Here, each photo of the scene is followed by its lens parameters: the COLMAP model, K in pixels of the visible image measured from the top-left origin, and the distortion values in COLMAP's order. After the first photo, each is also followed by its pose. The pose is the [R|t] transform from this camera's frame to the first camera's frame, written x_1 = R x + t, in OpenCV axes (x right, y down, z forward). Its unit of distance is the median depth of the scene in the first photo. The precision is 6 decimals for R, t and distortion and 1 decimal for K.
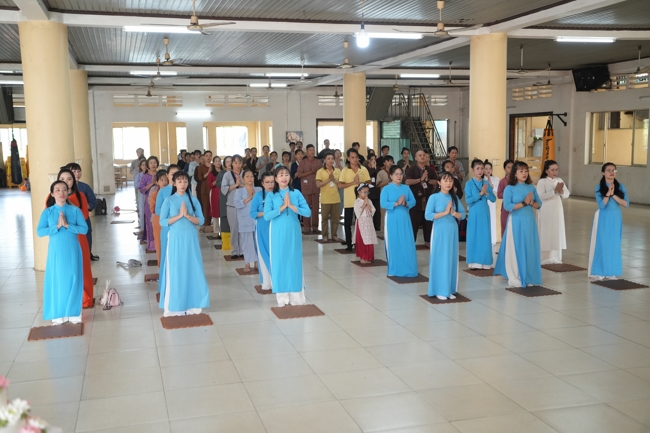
lens RADIAL K [[758.1, 0, 325.0], [0, 758.1, 216.5], [0, 0, 1]] dist [0.007988, 0.013525]
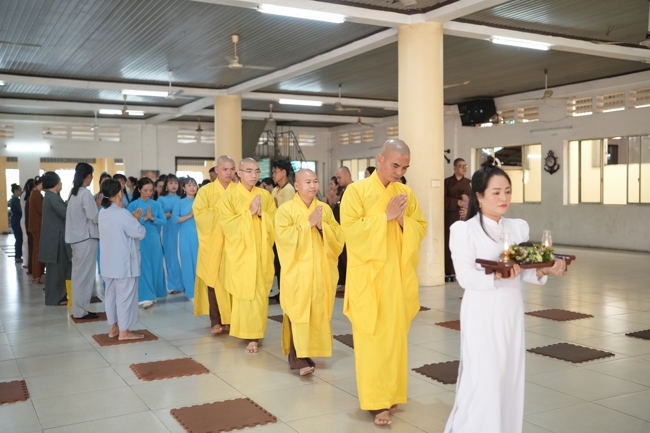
lens RADIAL K [[693.4, 0, 325.0], [0, 693.4, 216.5], [0, 0, 1]] dist [-0.001384, 0.005393]
pose [[0.973428, -0.003687, 0.228962, -0.033009], [0.021784, 0.996827, -0.076562, 0.009773], [-0.227953, 0.079515, 0.970420, 0.207733]]
